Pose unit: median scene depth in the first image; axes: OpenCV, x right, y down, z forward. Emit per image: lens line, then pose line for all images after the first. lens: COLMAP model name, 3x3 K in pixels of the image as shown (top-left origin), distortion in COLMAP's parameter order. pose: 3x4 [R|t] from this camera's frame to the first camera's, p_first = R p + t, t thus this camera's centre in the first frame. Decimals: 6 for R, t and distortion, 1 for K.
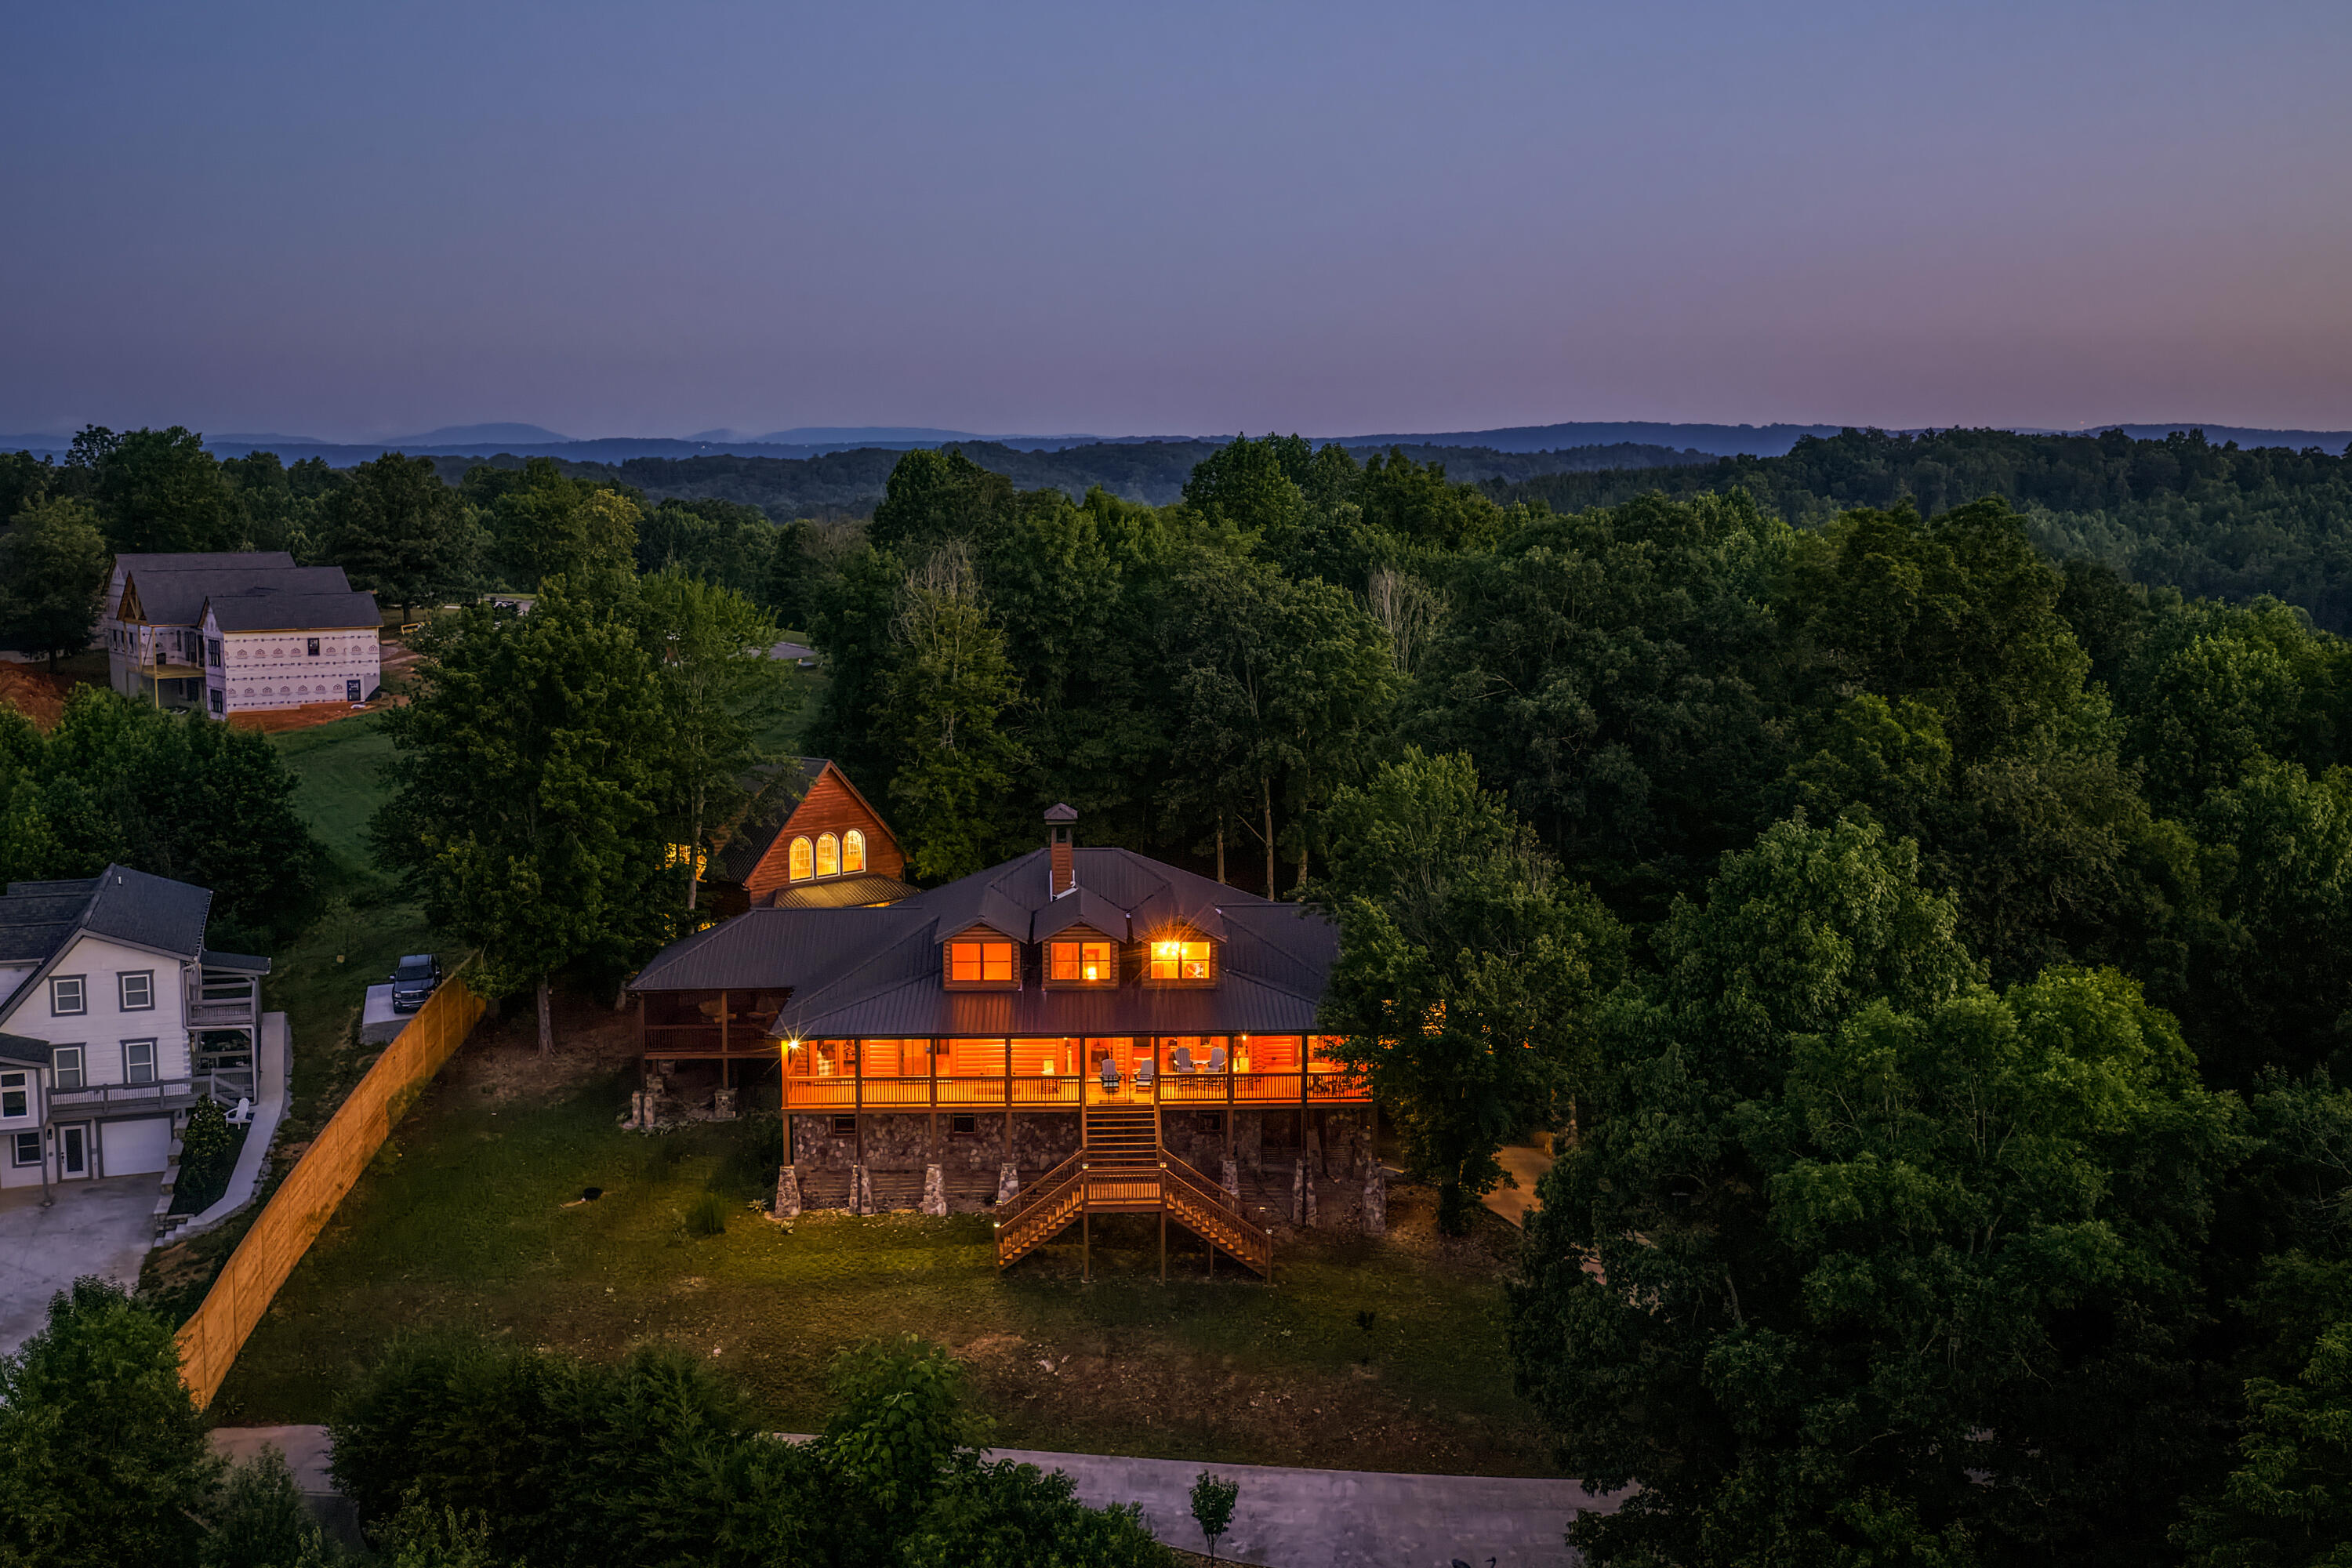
lens RADIAL K [[2455.2, 0, 1181.5], [0, 2455.2, 772.2], [0, 0, 1]] dist [-0.007996, 0.017386]
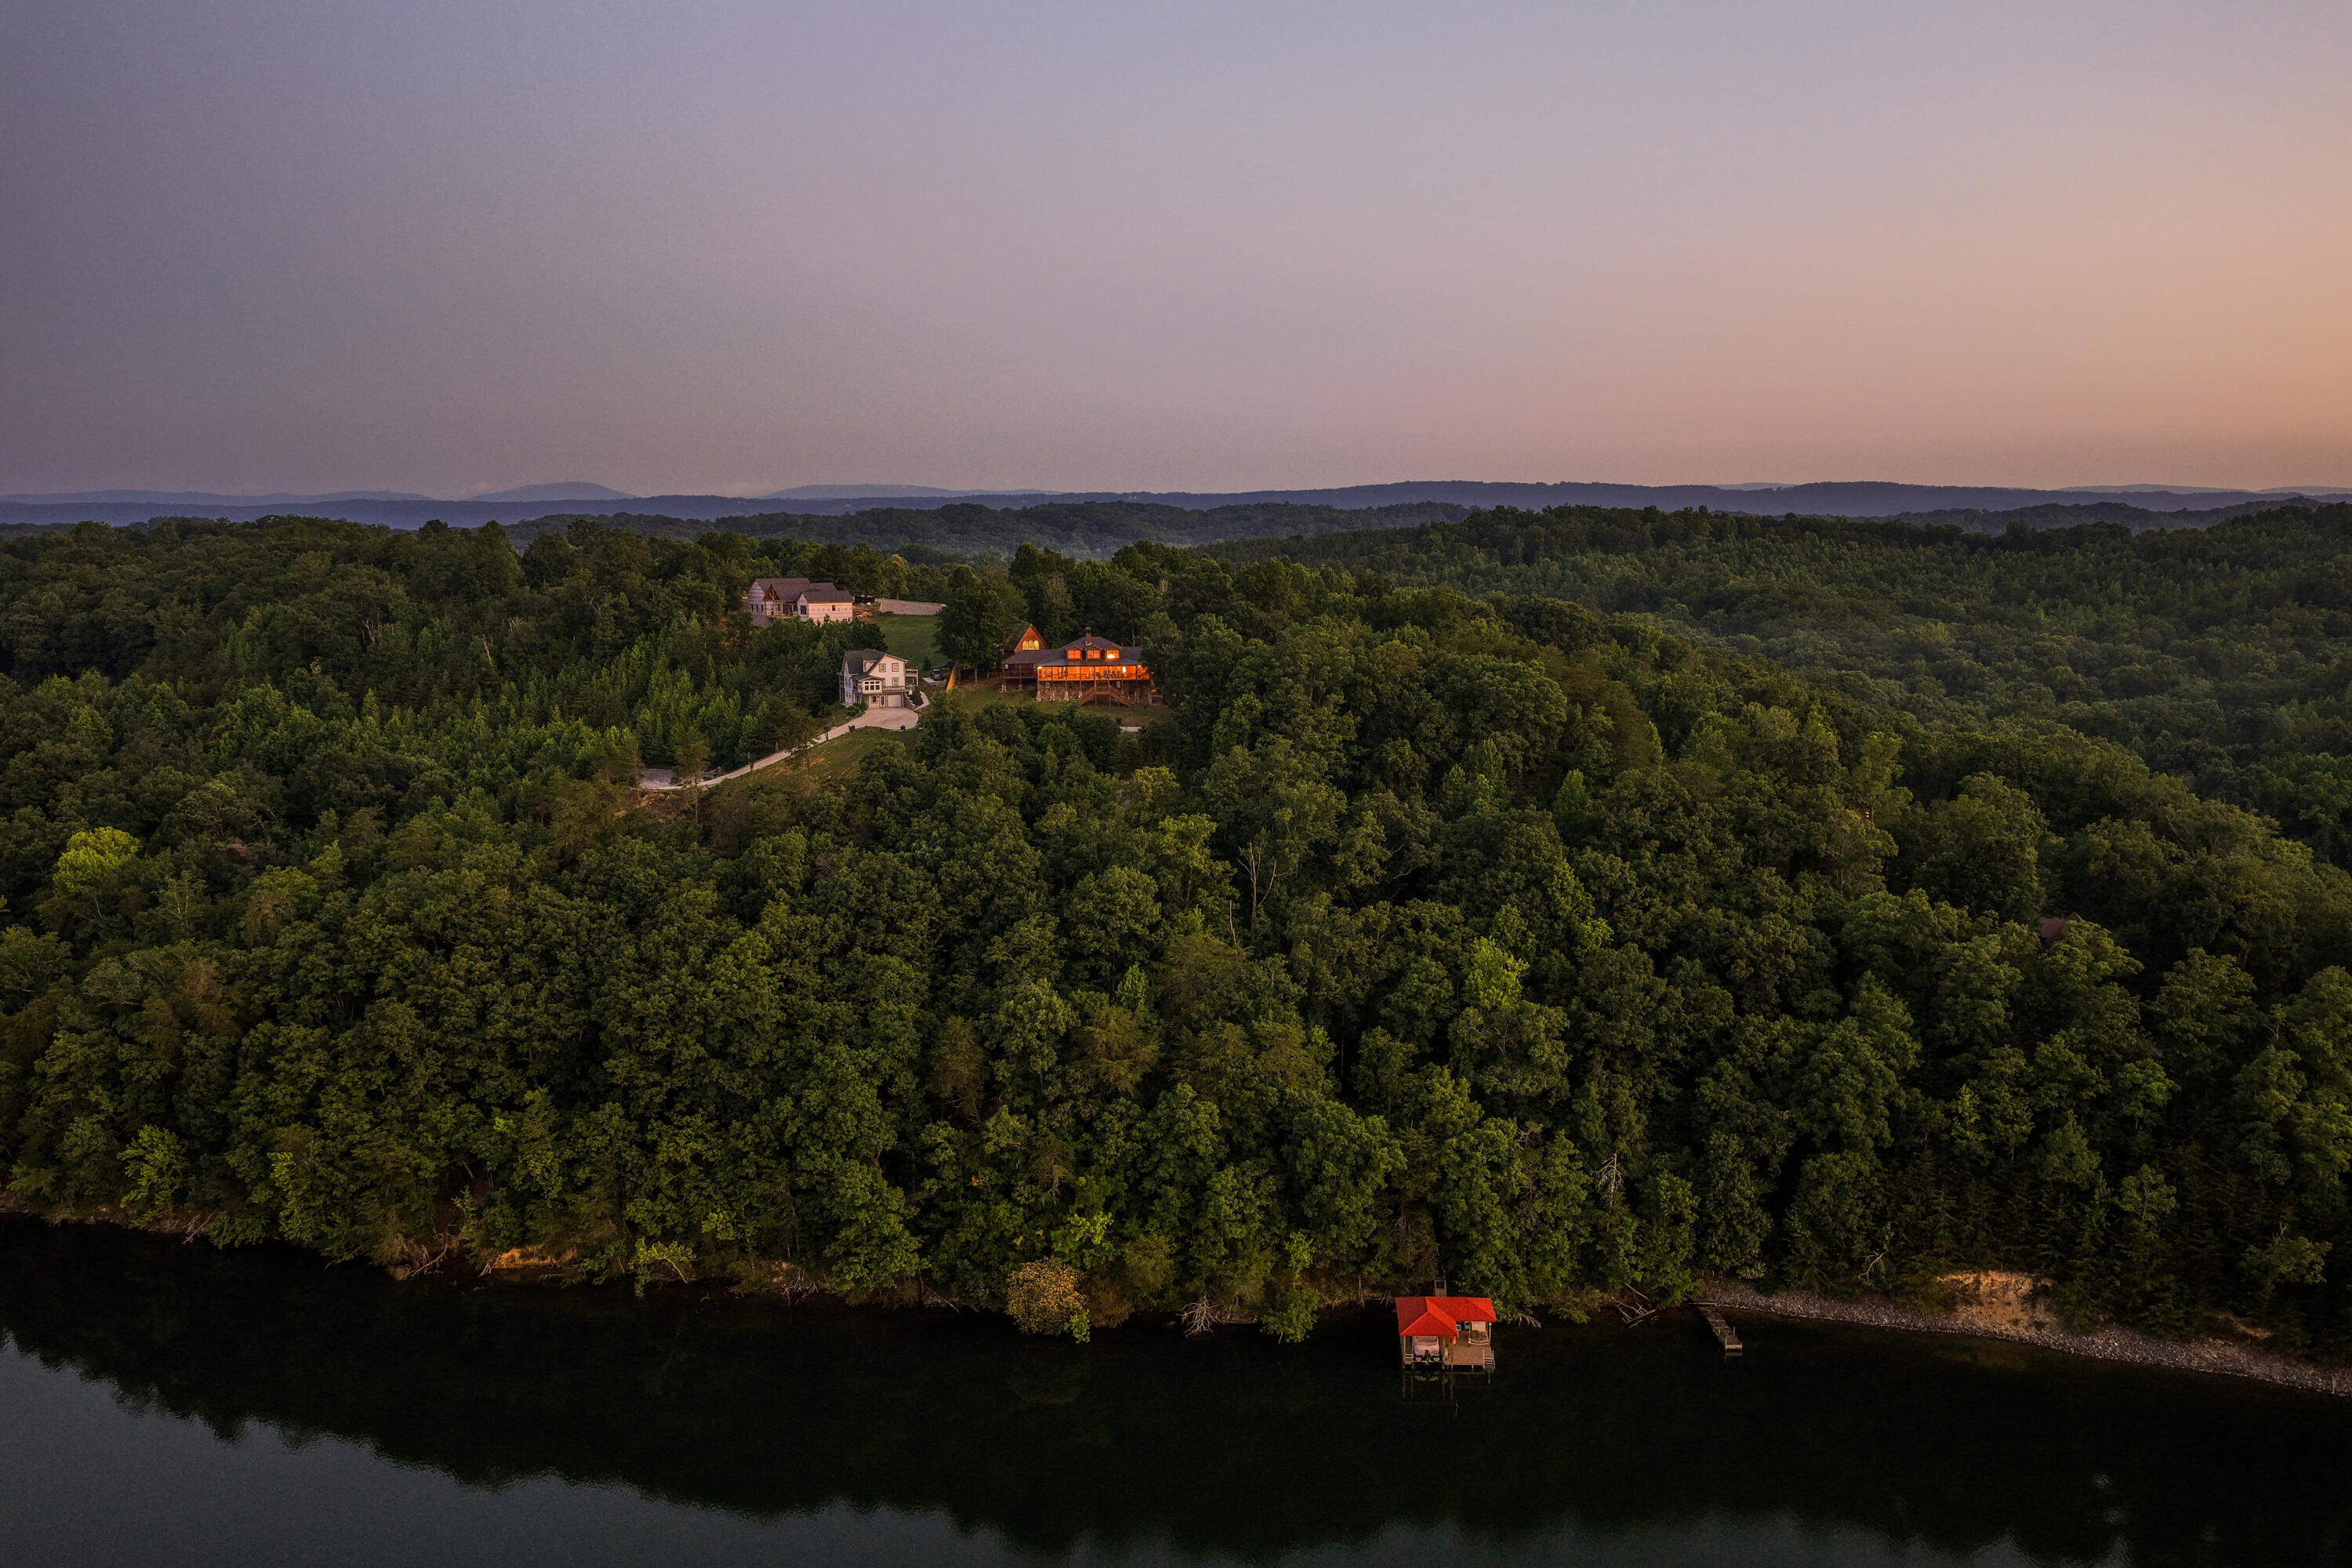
lens RADIAL K [[1951.8, 0, 1181.2], [0, 1951.8, 772.9], [0, 0, 1]] dist [-0.016147, 0.046710]
pose [[0.999338, -0.007511, 0.035601, -0.004159], [0.007220, 0.999939, 0.008303, 0.270422], [-0.035661, -0.008041, 0.999332, -2.860513]]
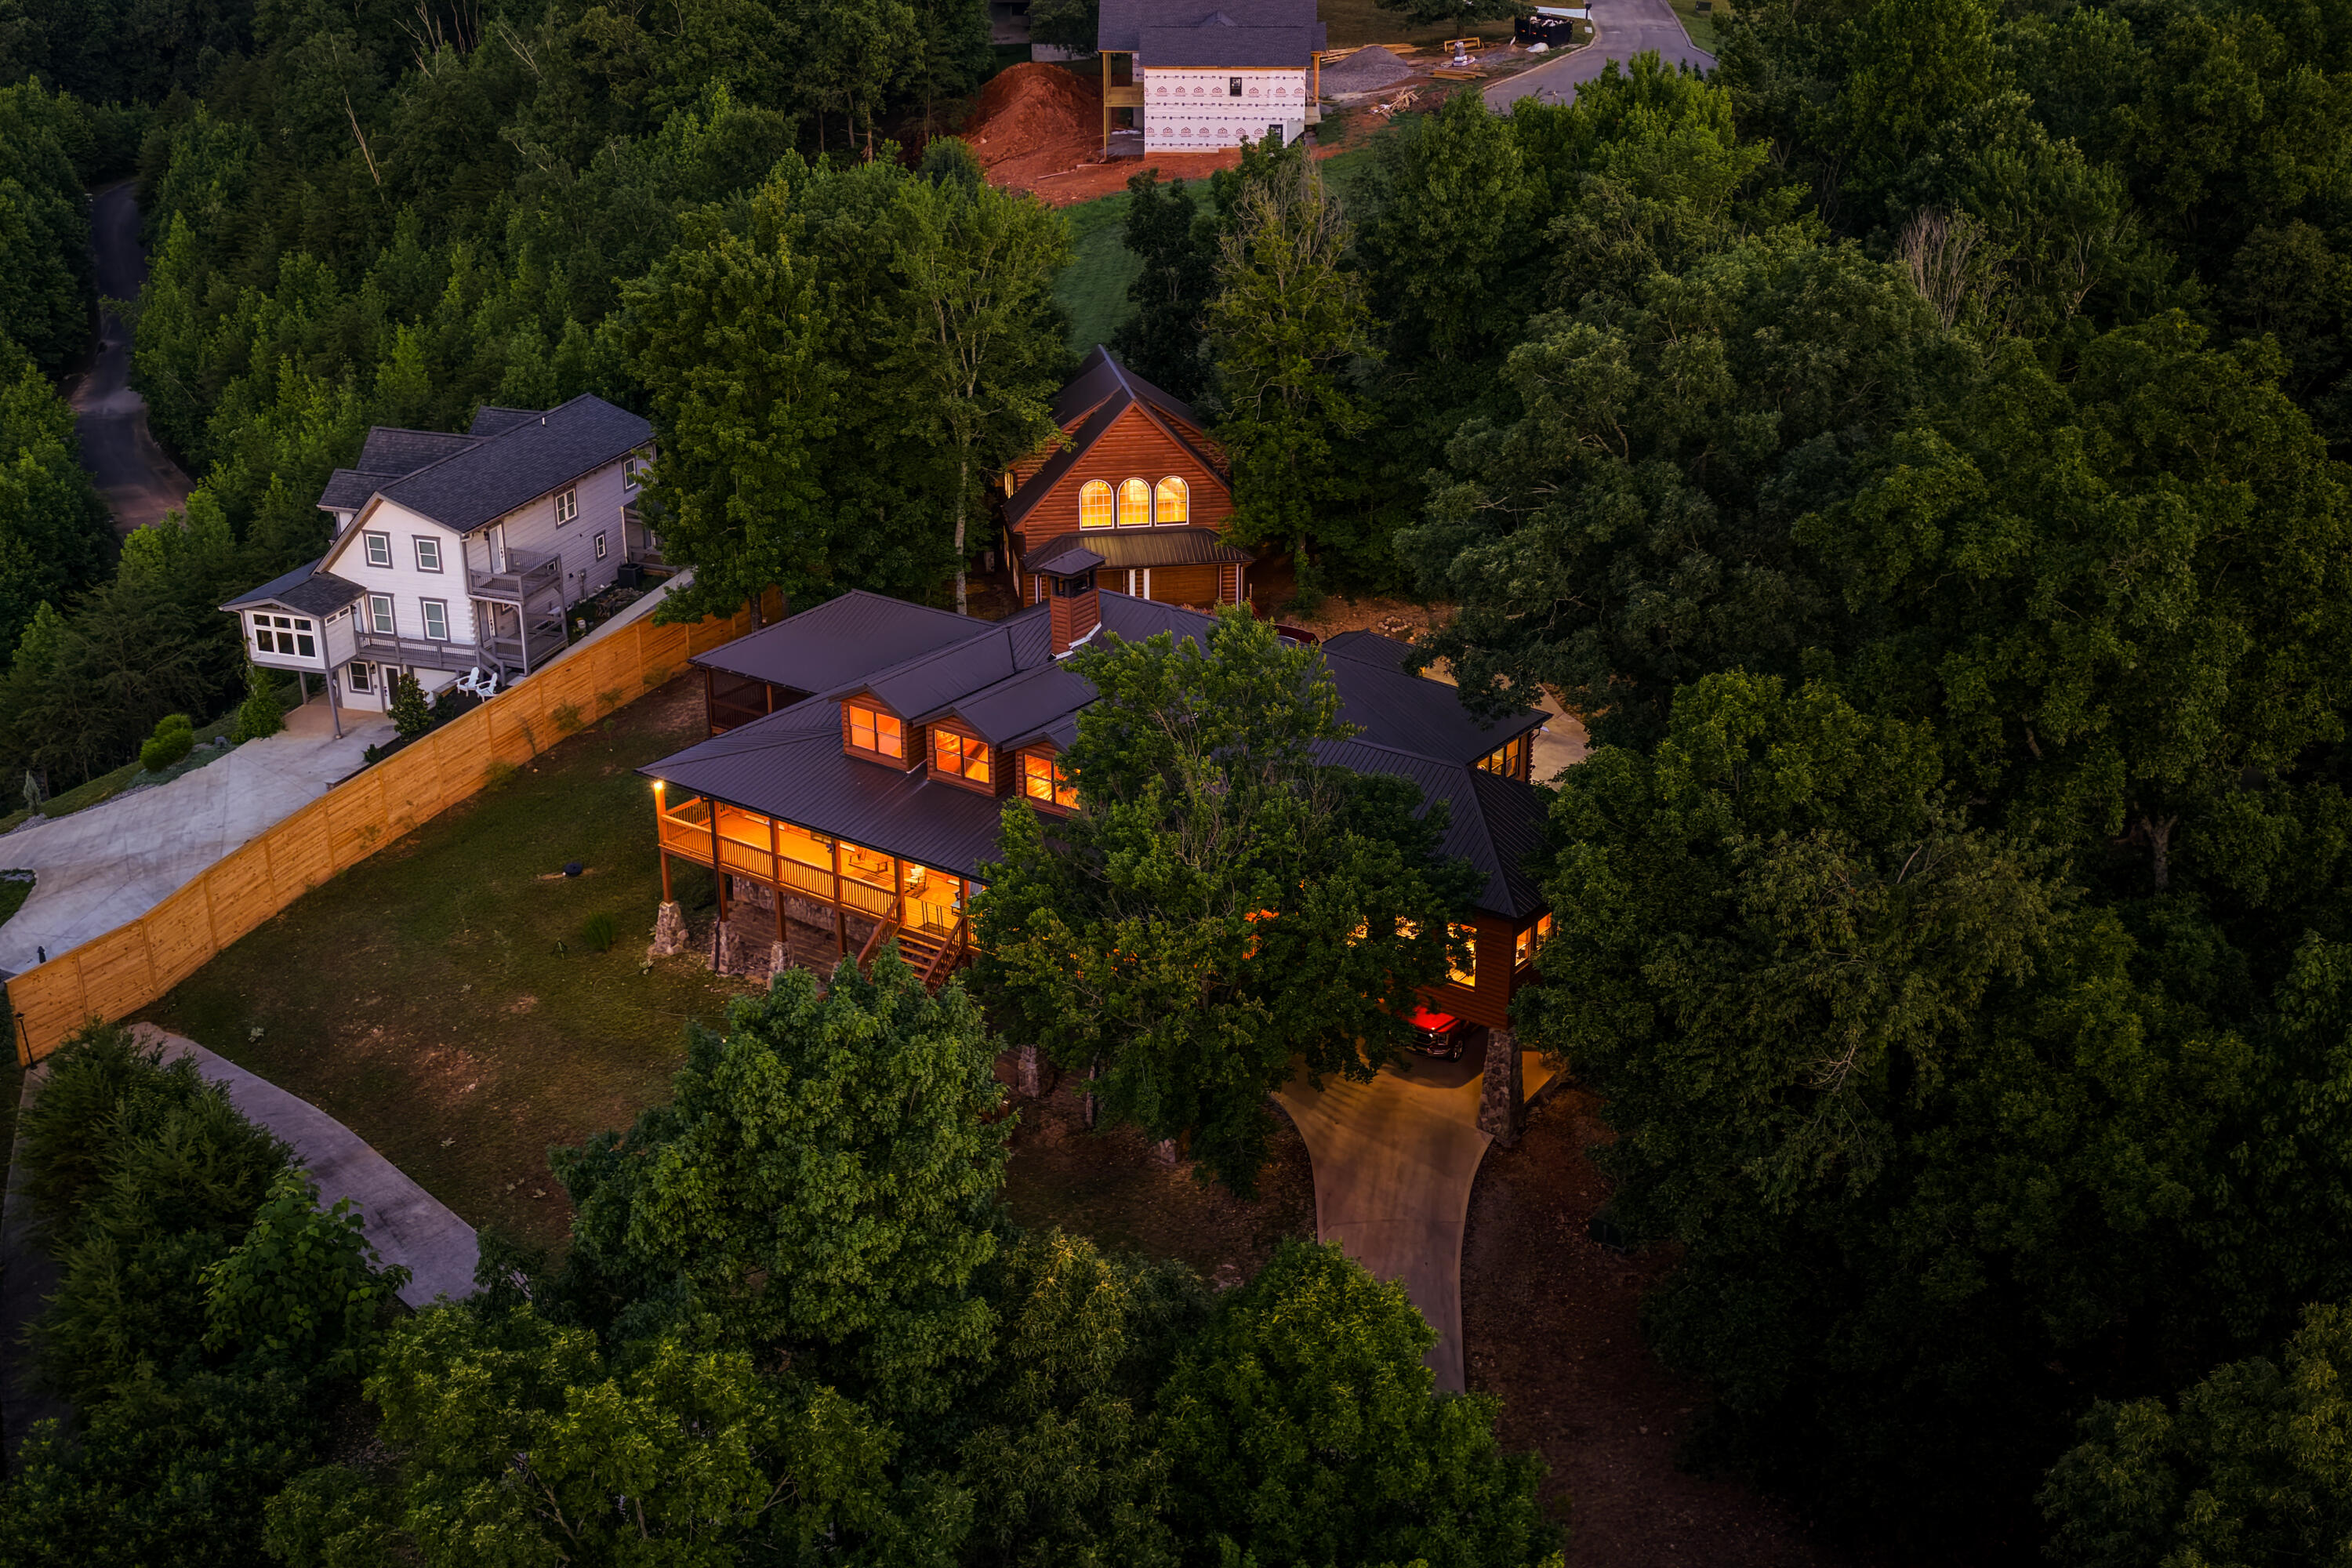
lens RADIAL K [[2594.1, 0, 1182.8], [0, 2594.1, 770.8], [0, 0, 1]] dist [-0.003681, -0.008159]
pose [[0.790758, 0.233071, -0.566021, 0.493599], [-0.070770, 0.953285, 0.293666, -0.175775], [0.608024, -0.192161, 0.770312, 0.318739]]
